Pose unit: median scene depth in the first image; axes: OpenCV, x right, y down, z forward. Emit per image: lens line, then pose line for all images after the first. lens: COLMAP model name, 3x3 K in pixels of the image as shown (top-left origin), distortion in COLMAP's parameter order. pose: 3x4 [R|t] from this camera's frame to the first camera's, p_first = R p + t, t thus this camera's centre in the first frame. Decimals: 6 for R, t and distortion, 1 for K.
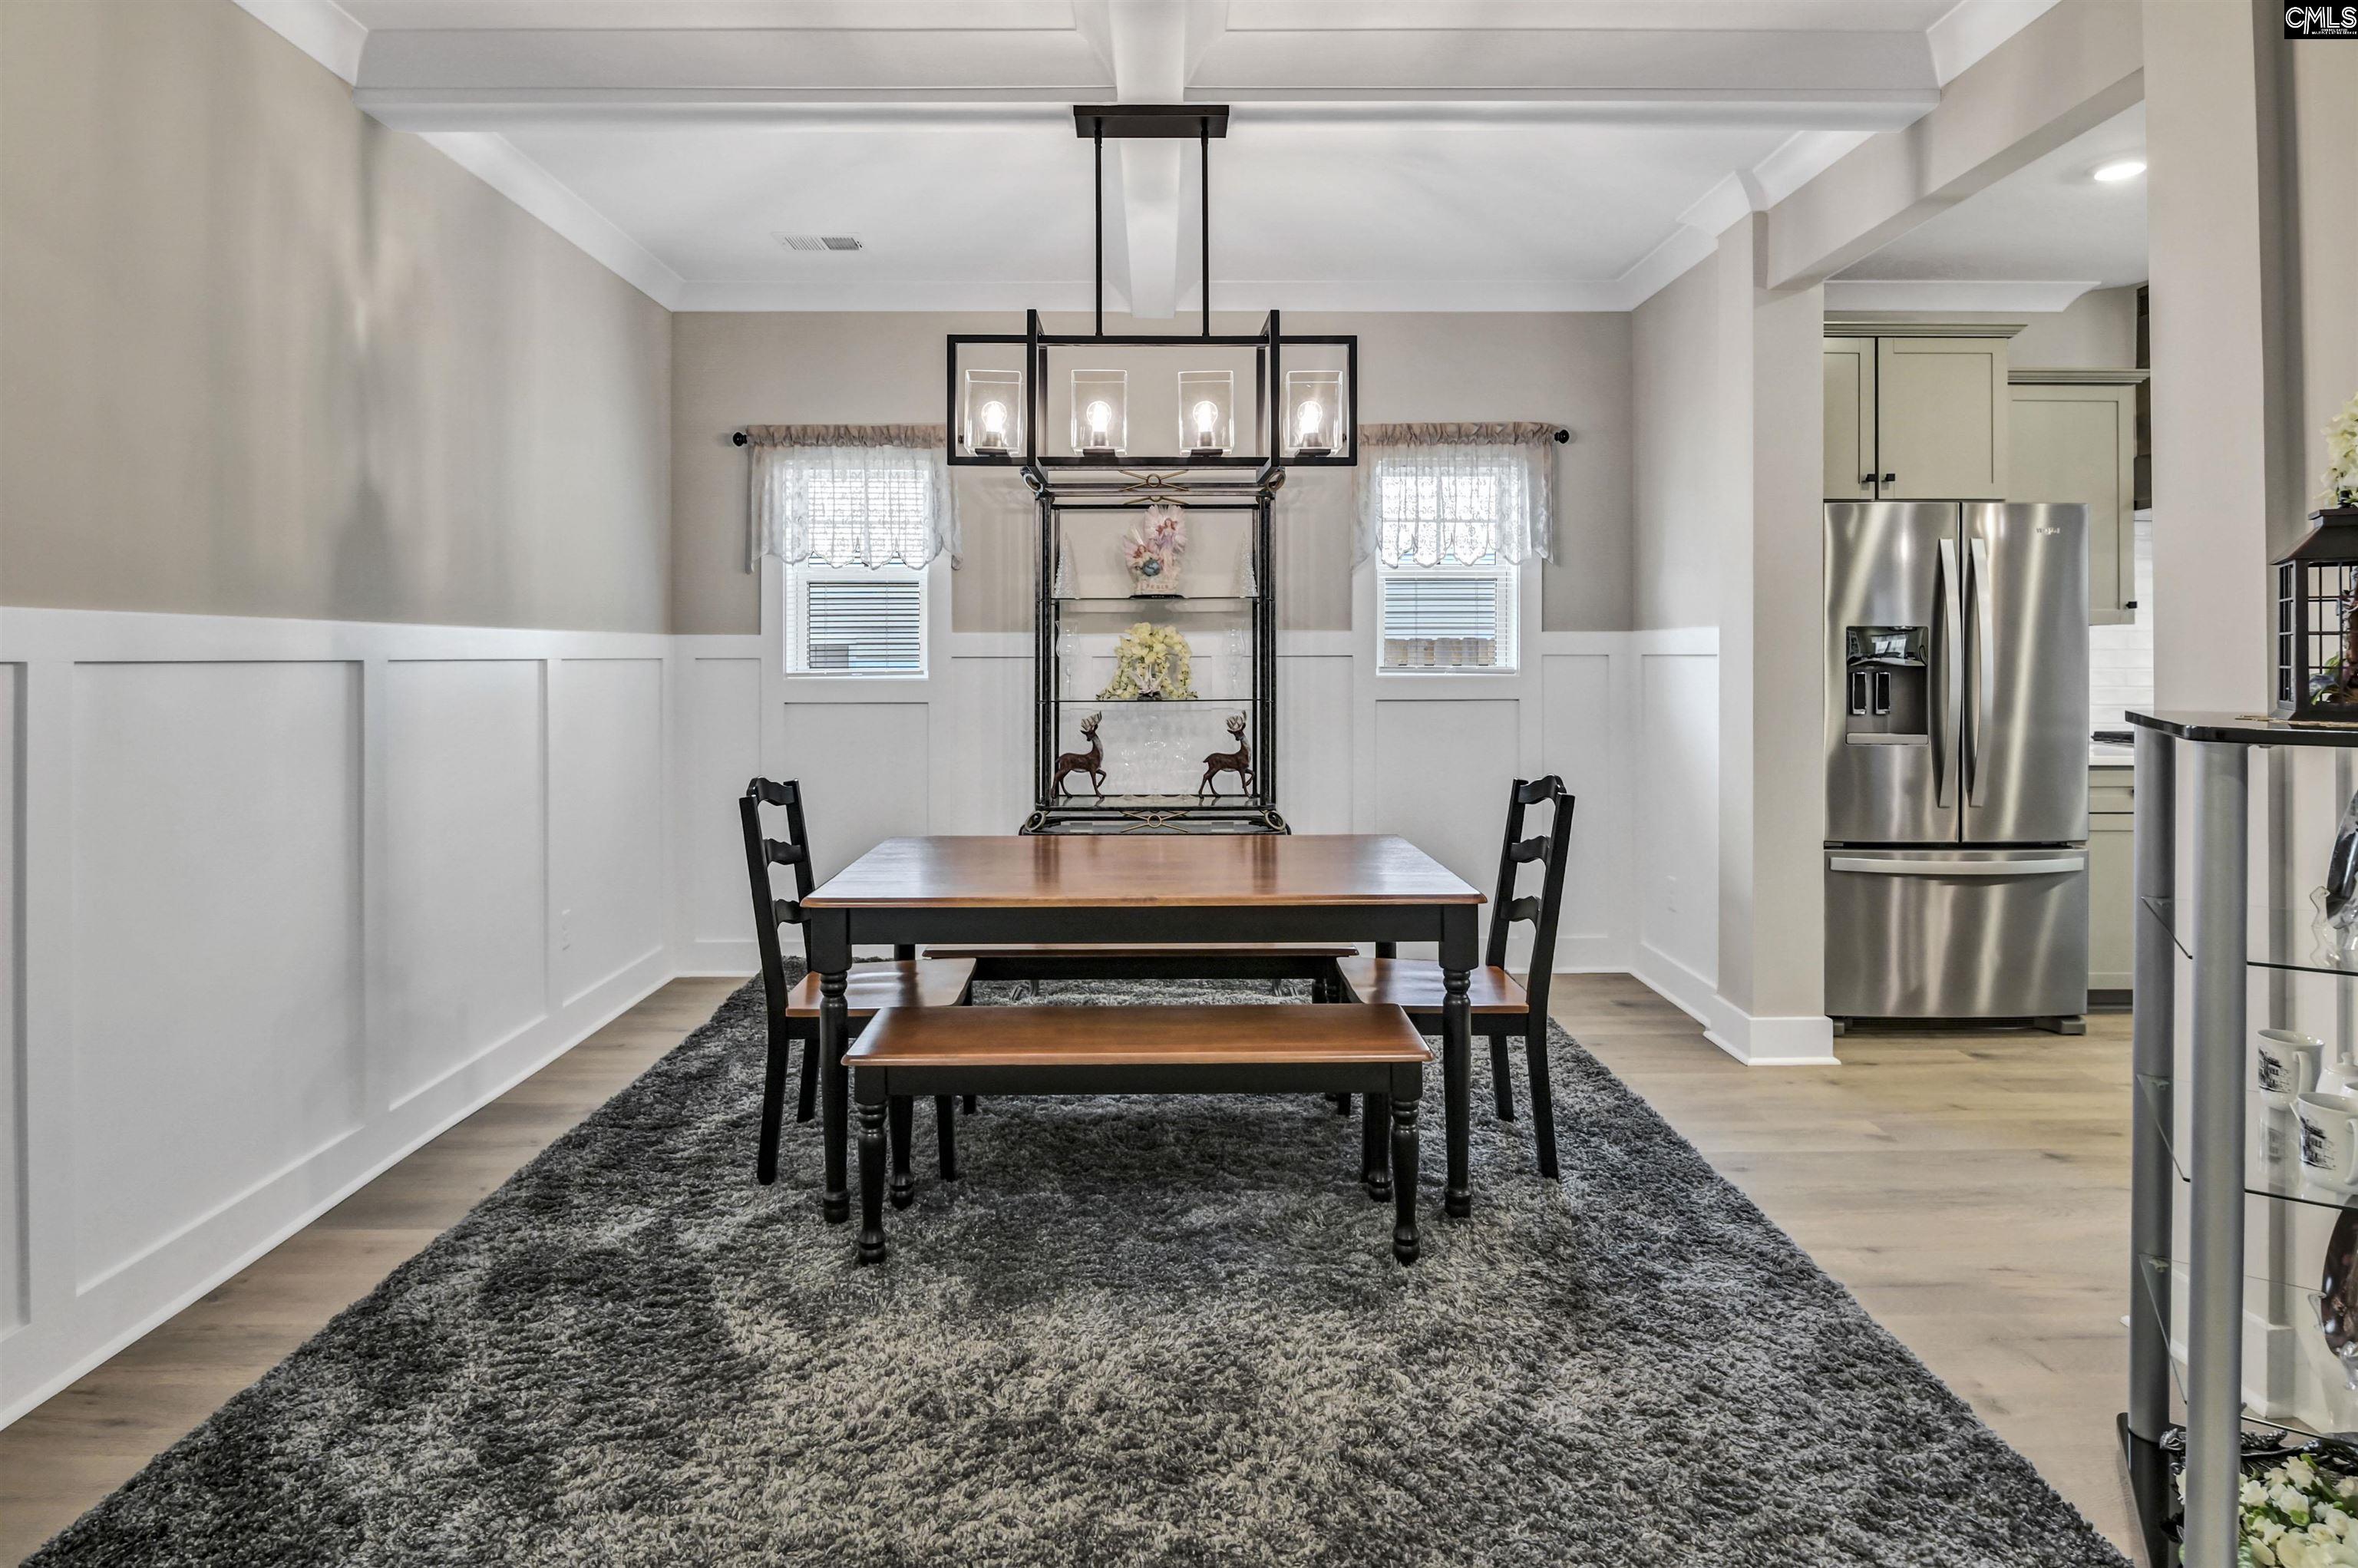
lens RADIAL K [[1165.7, 0, 1173.0], [0, 1165.7, 652.5], [0, 0, 1]] dist [-0.002235, -0.001965]
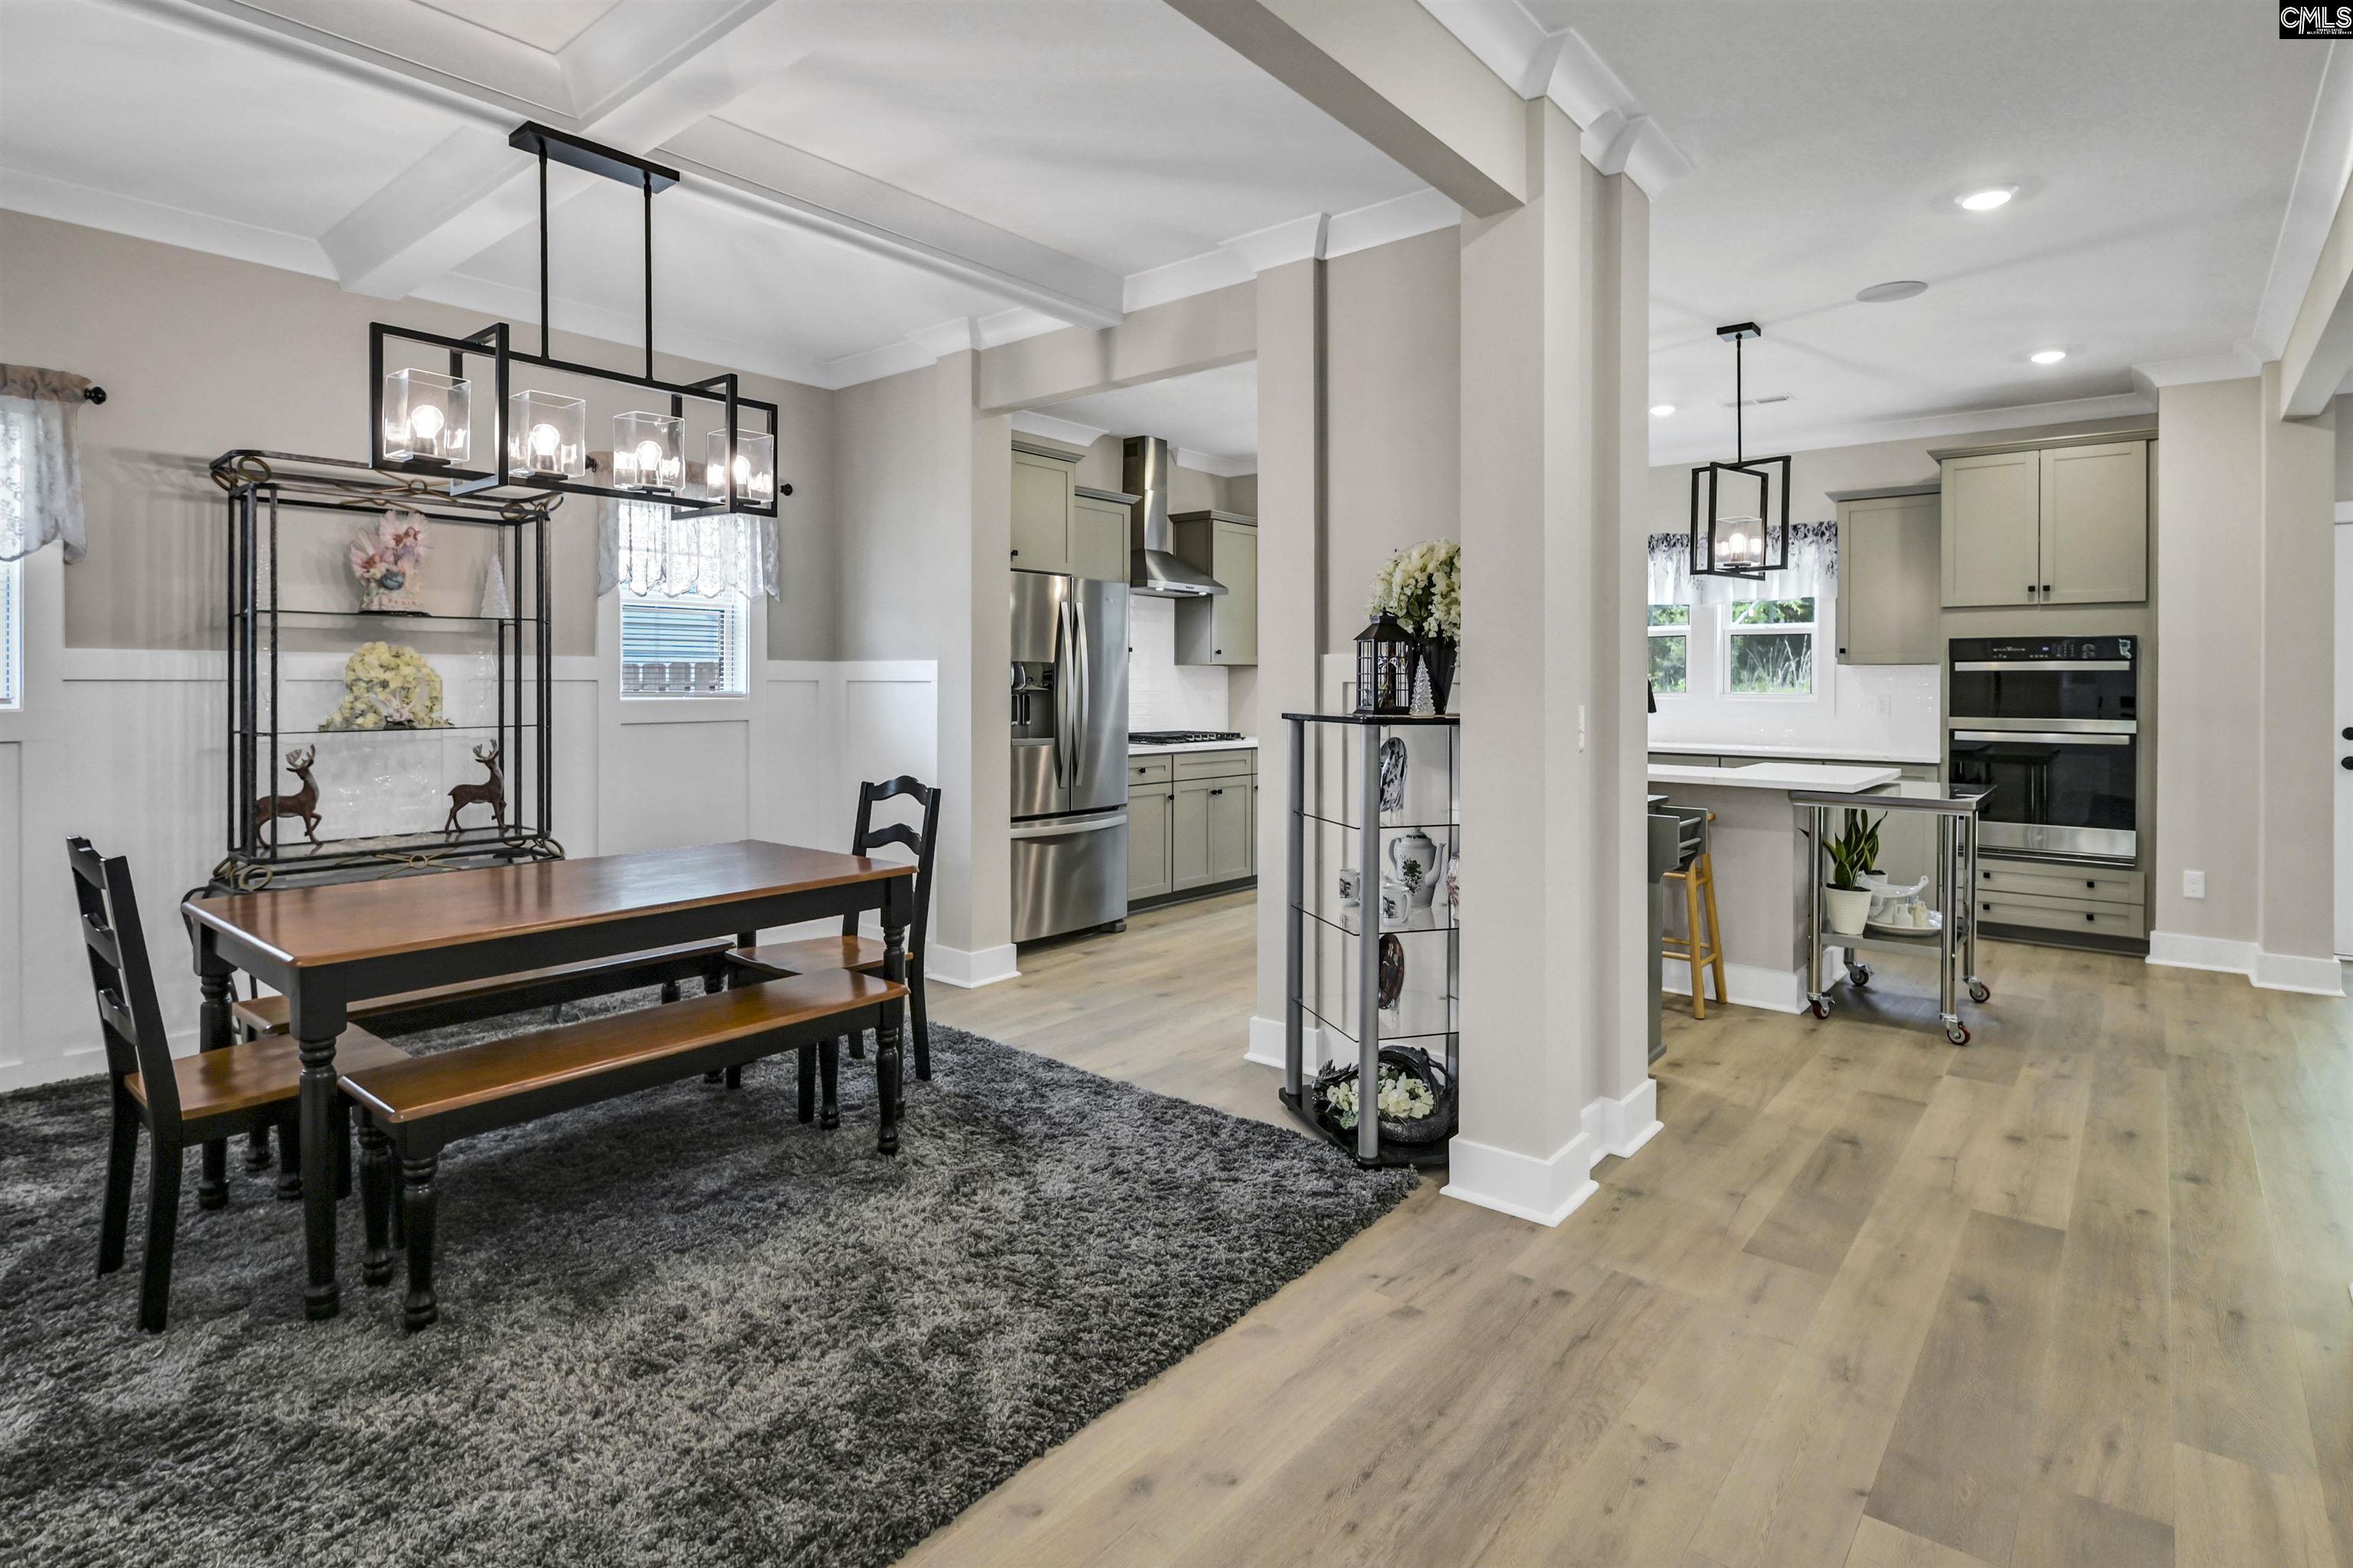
lens RADIAL K [[1168.3, 0, 1177.2], [0, 1168.3, 680.0], [0, 0, 1]] dist [-0.005929, -0.002153]
pose [[0.643559, 0.005006, 0.765380, -0.381070], [-0.006179, 0.999980, -0.001345, 0.000786], [-0.765371, -0.003863, 0.643577, -0.042552]]
